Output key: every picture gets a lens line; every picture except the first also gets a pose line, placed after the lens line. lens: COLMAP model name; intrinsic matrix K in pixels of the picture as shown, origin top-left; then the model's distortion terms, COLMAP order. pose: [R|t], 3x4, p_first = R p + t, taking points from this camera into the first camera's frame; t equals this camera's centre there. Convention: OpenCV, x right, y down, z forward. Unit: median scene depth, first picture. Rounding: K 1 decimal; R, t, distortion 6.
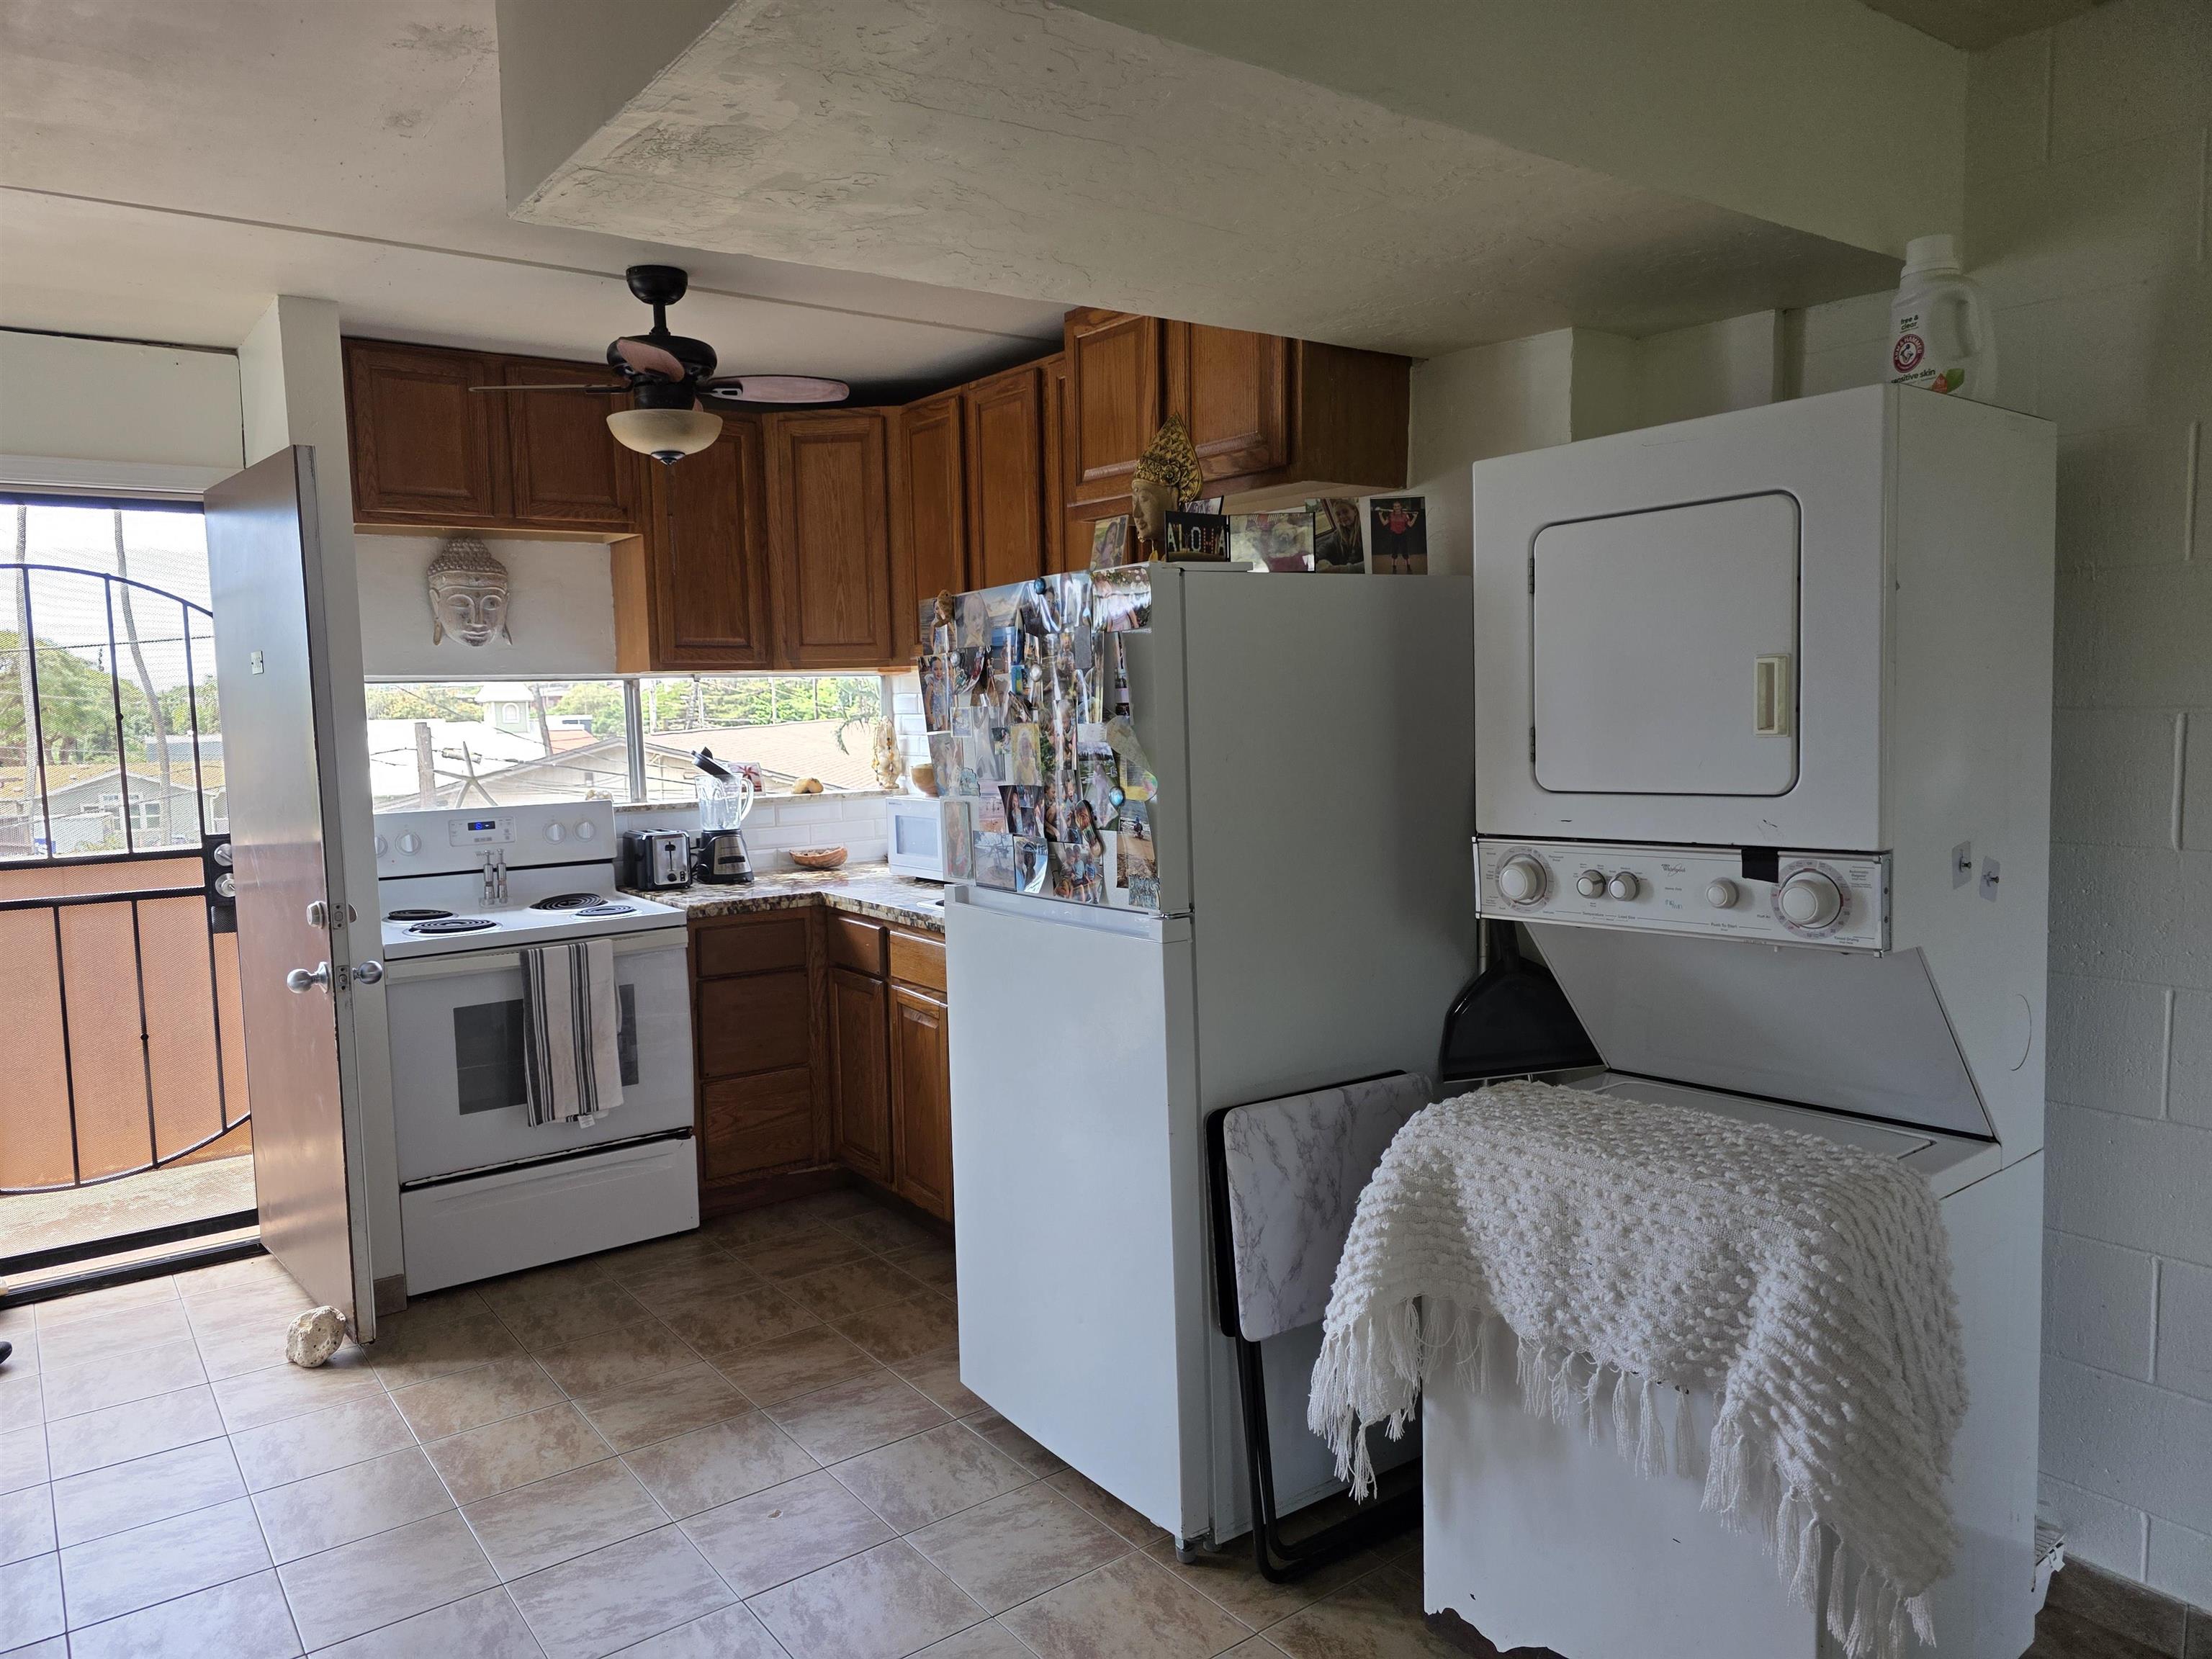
lens RADIAL K [[1509.9, 0, 1101.9], [0, 1509.9, 730.7], [0, 0, 1]] dist [0.036174, -0.029220]
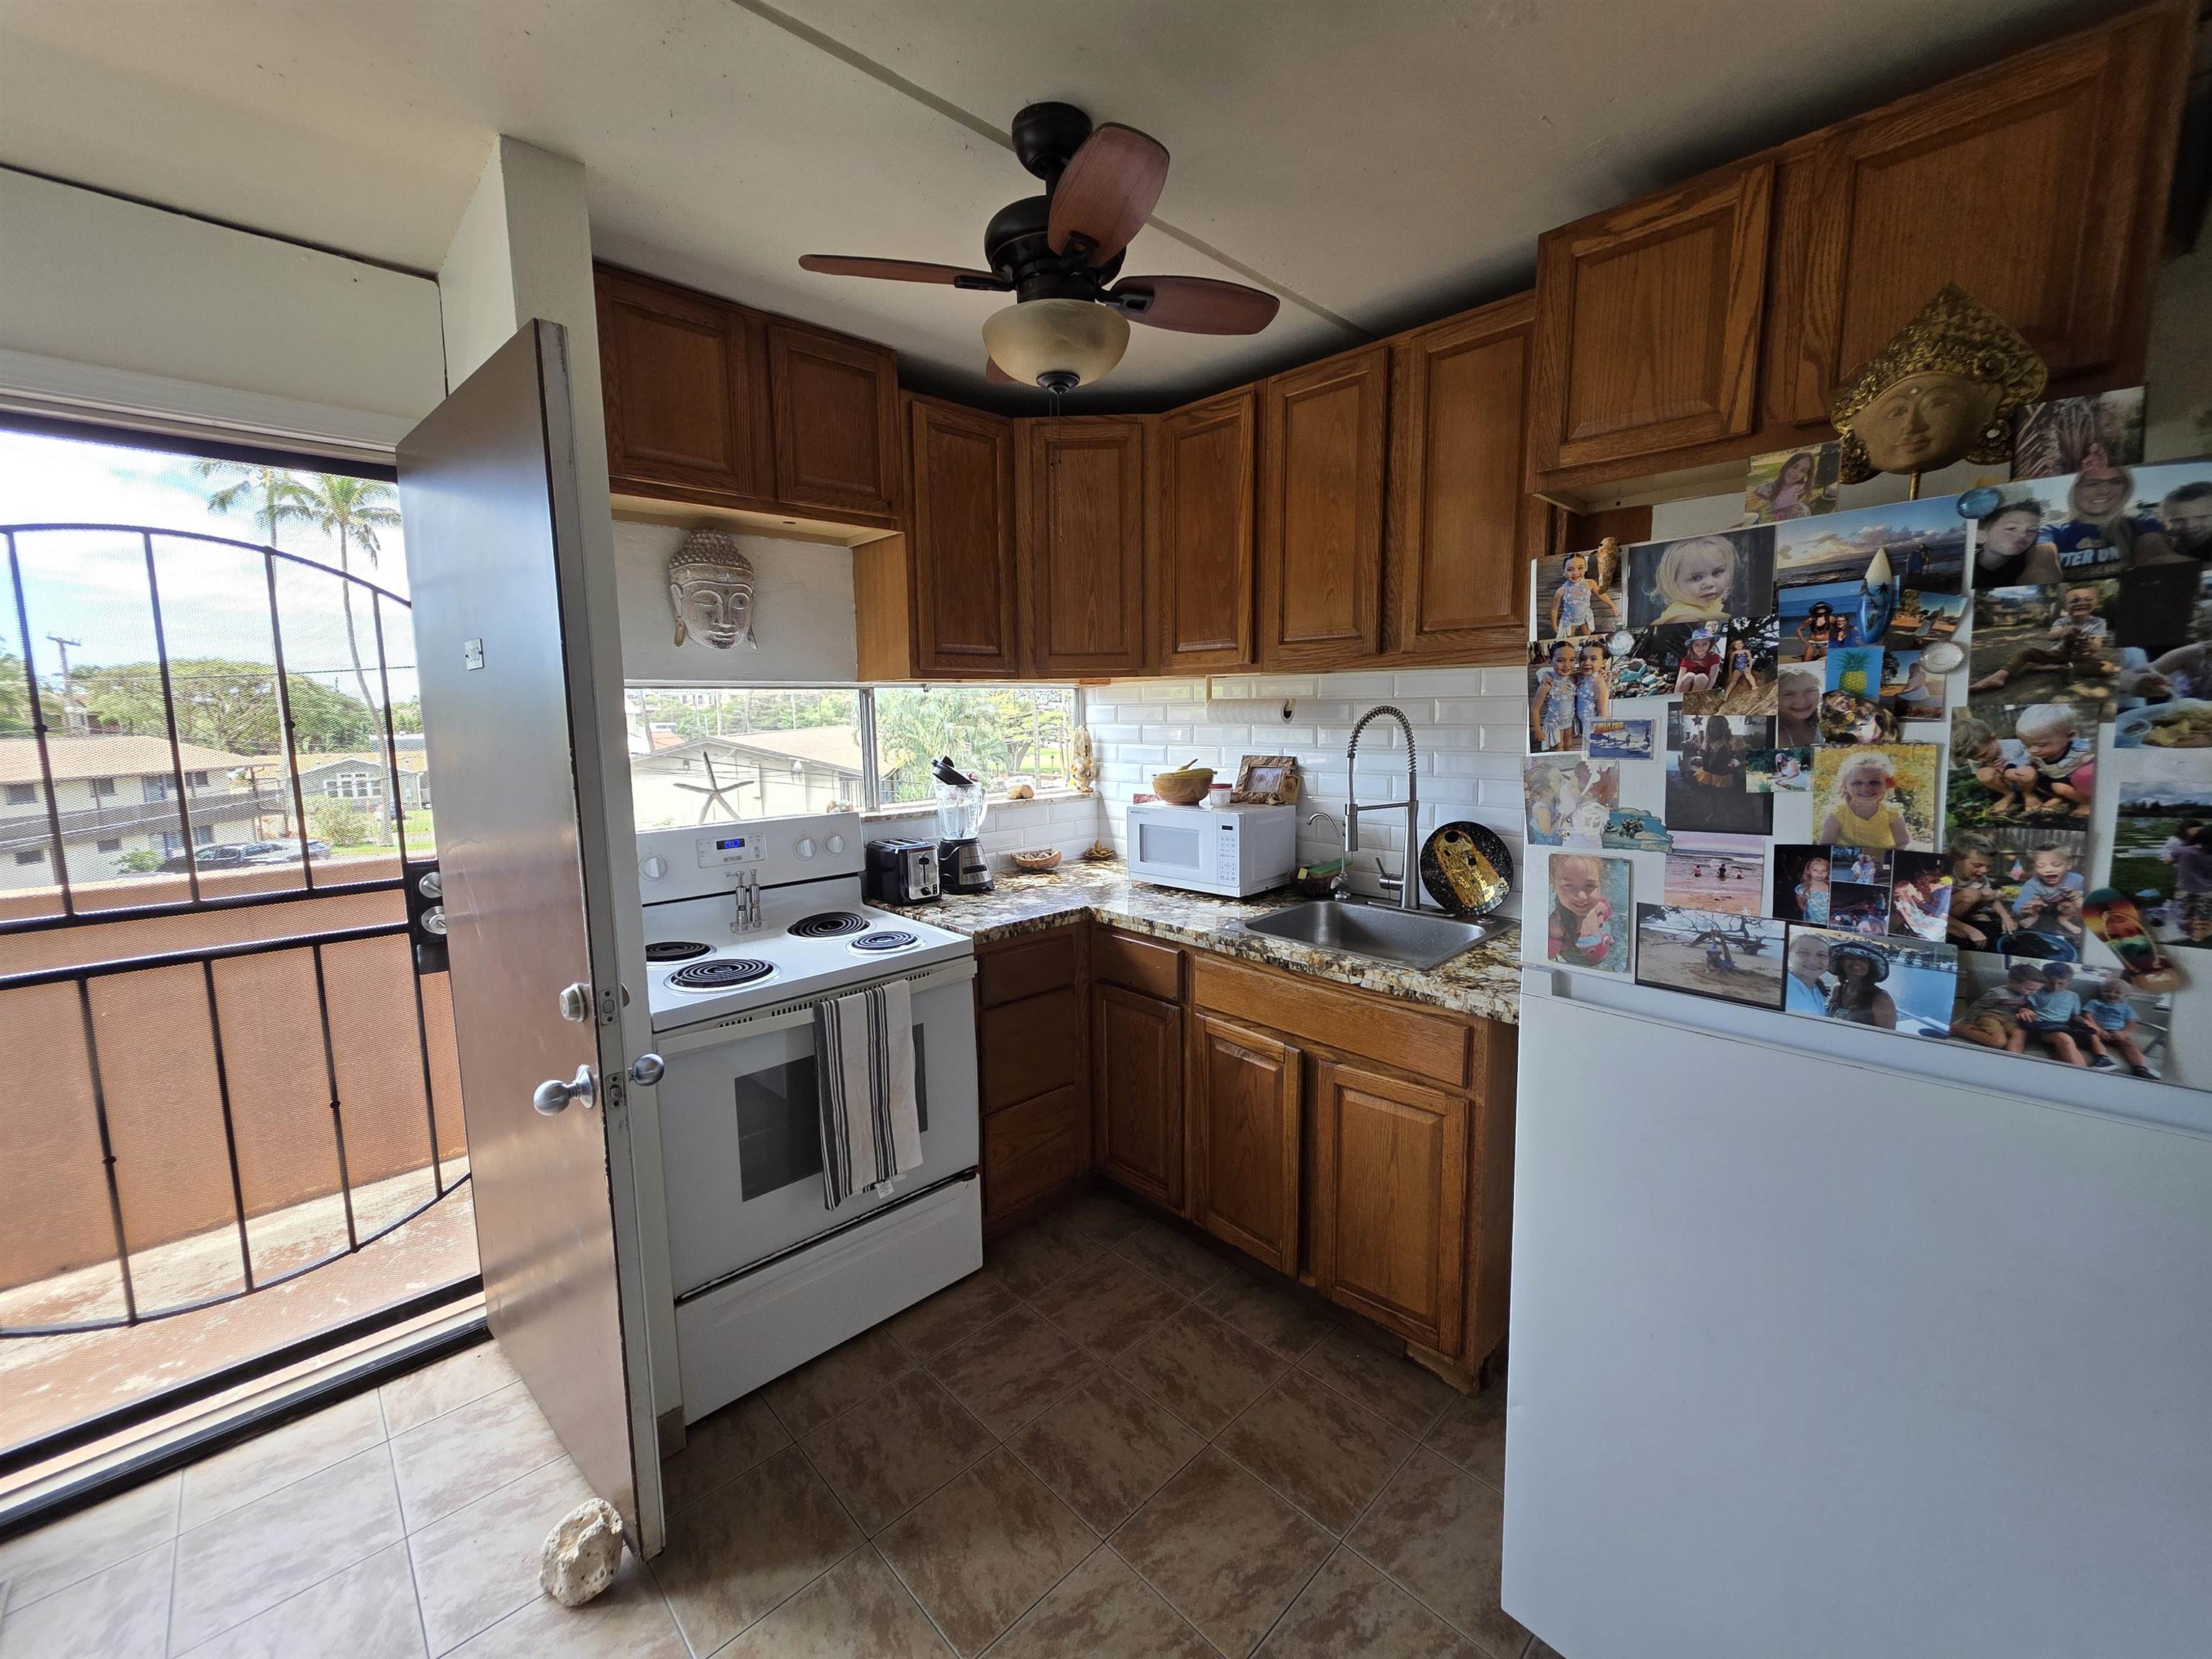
lens RADIAL K [[881.2, 0, 1097.8], [0, 881.2, 763.0], [0, 0, 1]] dist [-0.001876, 0.000569]
pose [[0.991699, 0.000156, 0.128581, -0.288247], [-0.004427, 0.999448, 0.032929, -0.005815], [-0.128505, -0.033225, 0.991152, 0.497725]]
